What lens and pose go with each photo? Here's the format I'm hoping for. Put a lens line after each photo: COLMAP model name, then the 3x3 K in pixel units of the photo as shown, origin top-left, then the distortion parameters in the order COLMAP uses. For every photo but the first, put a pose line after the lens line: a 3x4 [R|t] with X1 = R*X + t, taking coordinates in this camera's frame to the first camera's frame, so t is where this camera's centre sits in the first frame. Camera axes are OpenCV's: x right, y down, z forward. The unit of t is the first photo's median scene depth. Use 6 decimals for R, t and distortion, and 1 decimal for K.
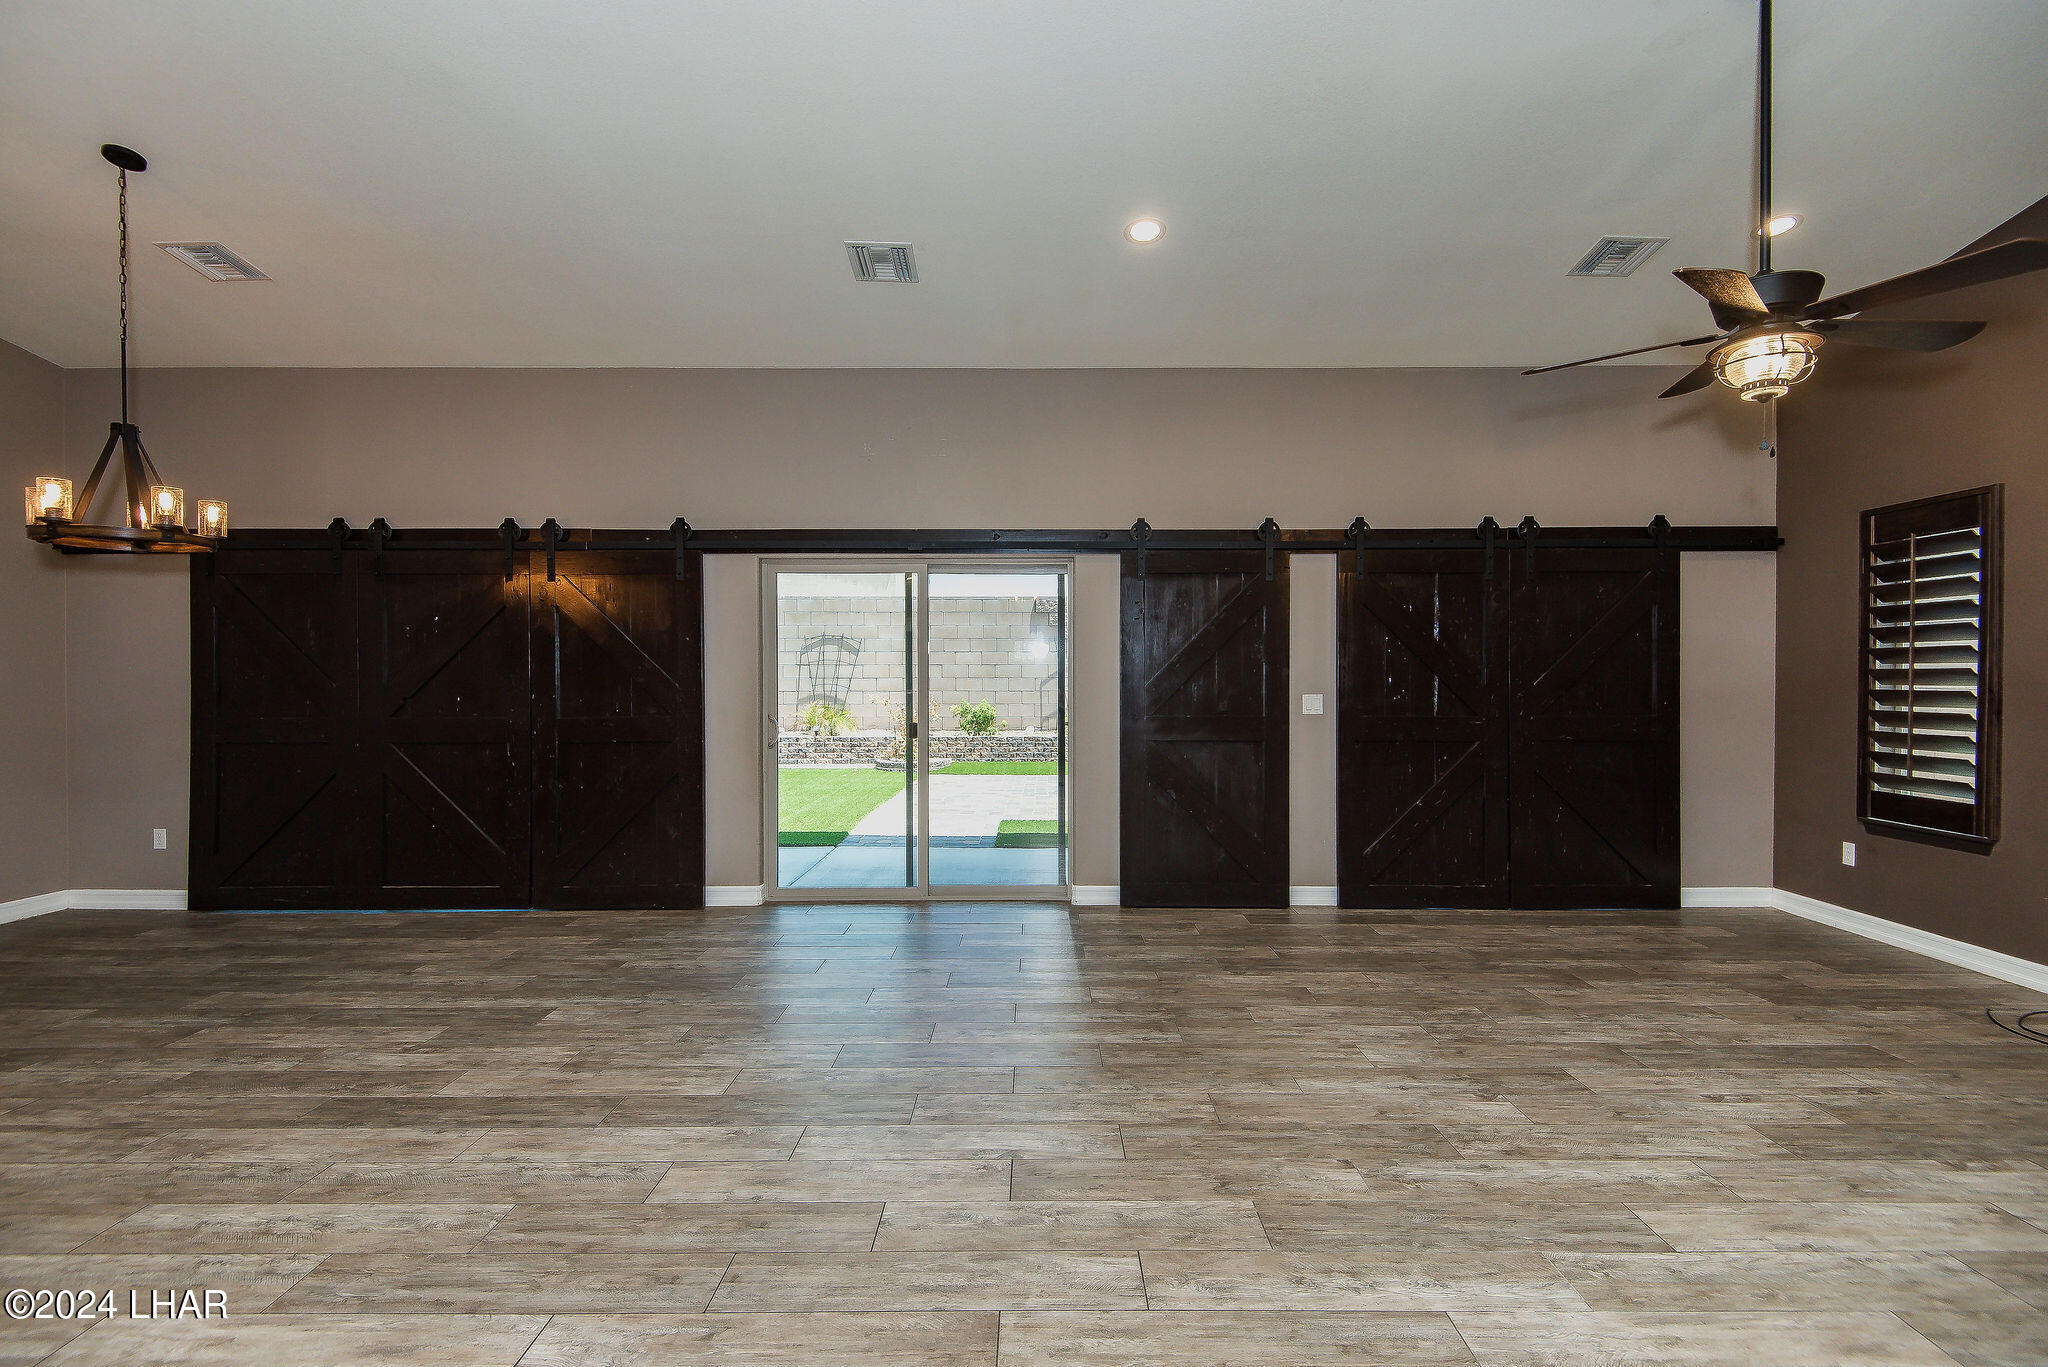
lens RADIAL K [[924.8, 0, 1015.2], [0, 924.8, 687.9], [0, 0, 1]] dist [0.019284, -0.010015]
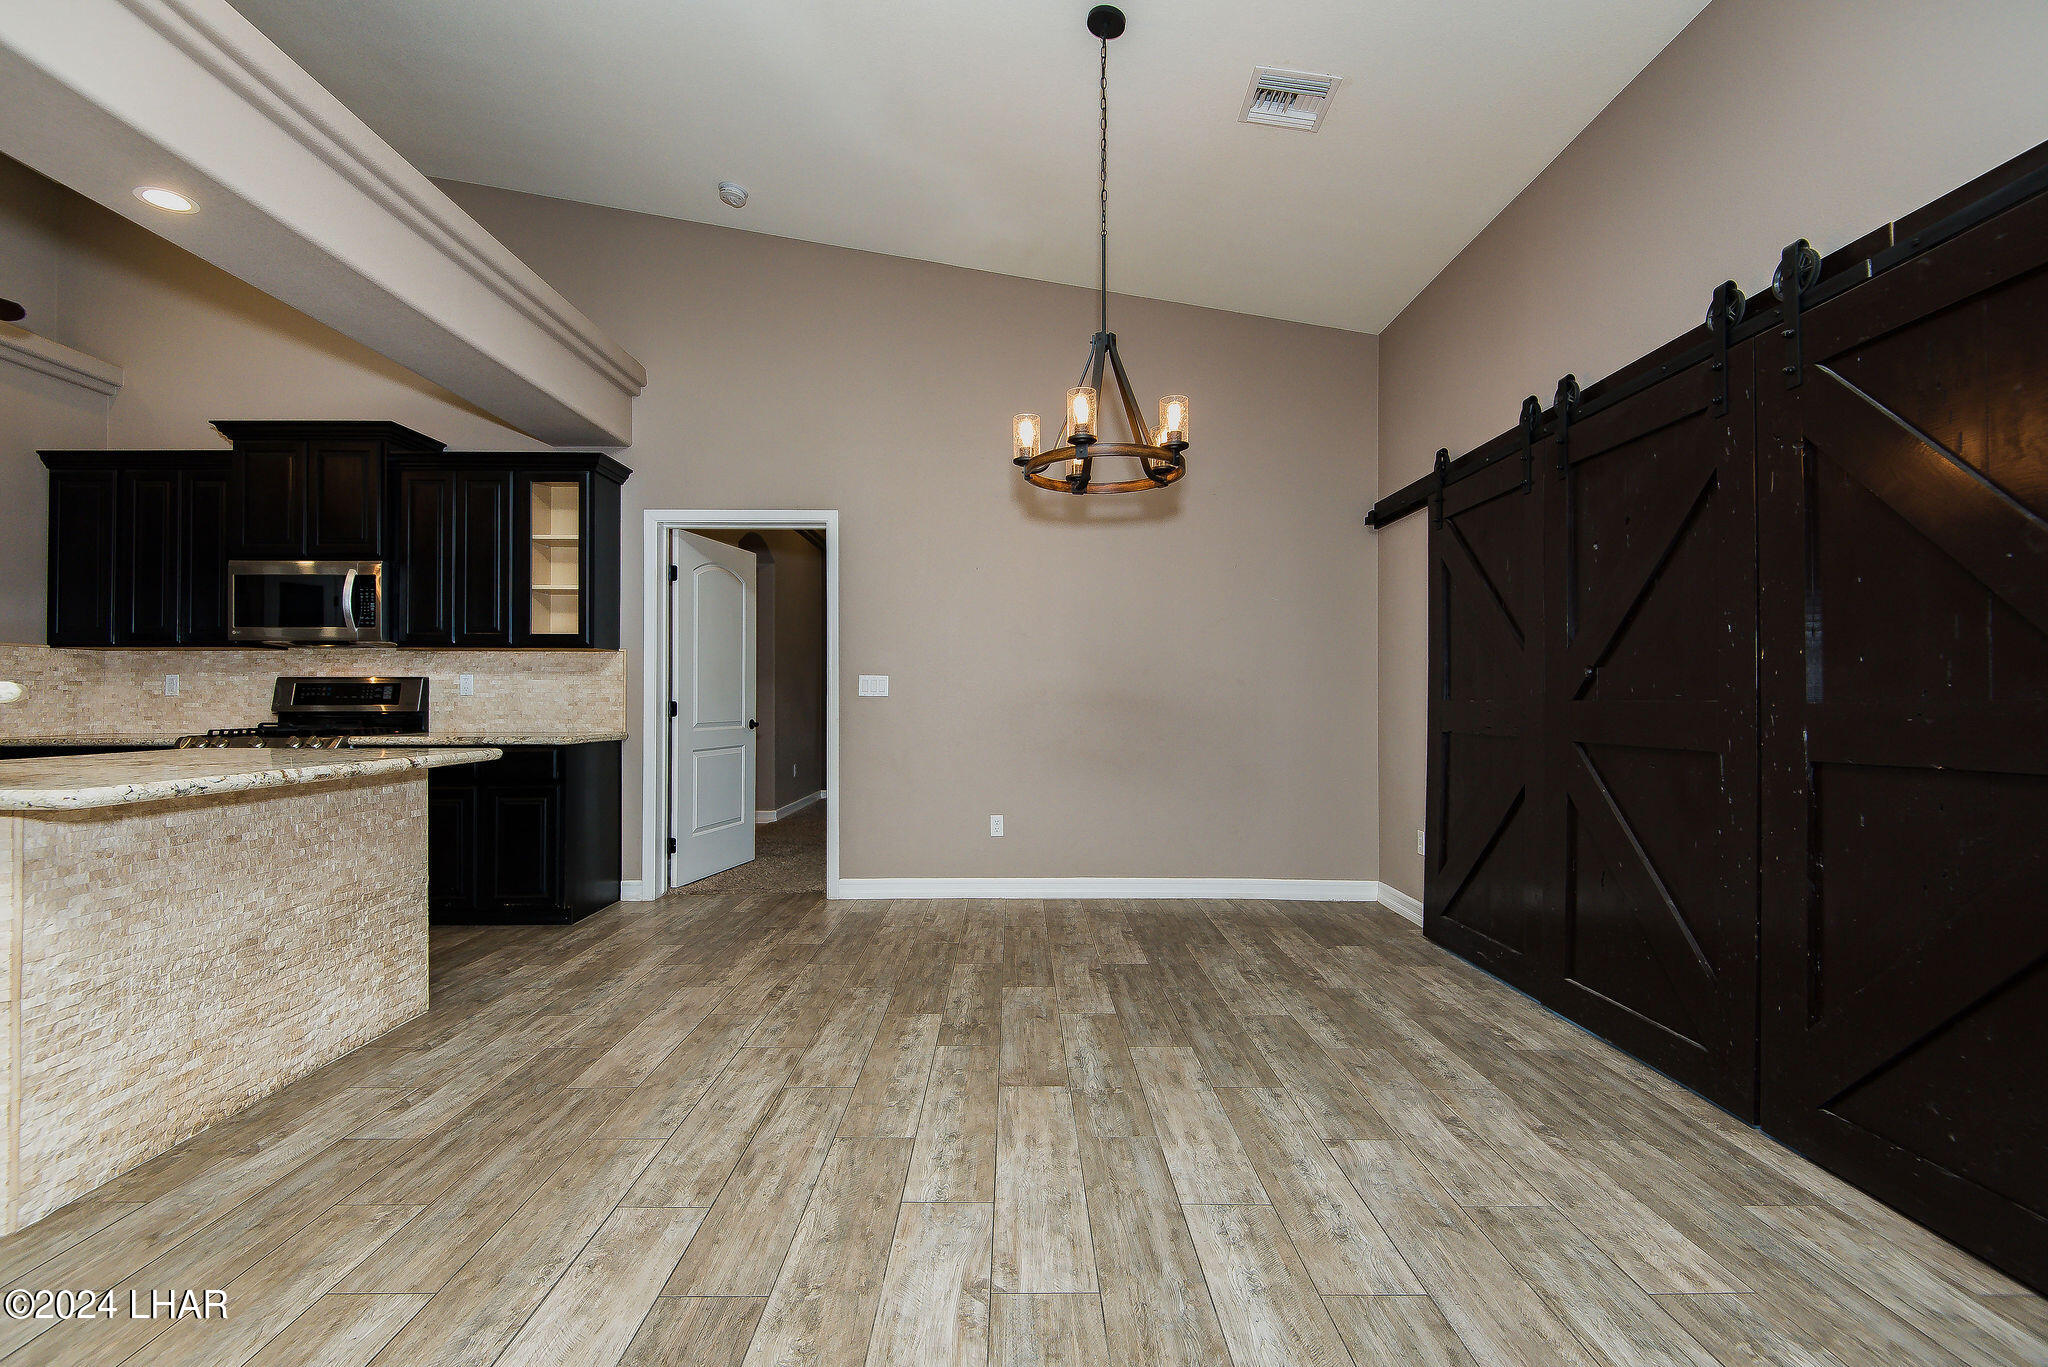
lens RADIAL K [[924.8, 0, 1030.1], [0, 924.8, 690.6], [0, 0, 1]] dist [0.019284, -0.010015]
pose [[0.032031, -0.010084, -0.999436, -0.112496], [-0.011215, 0.999883, -0.010448, 0.051792], [0.999424, 0.011543, 0.031914, 0.911968]]
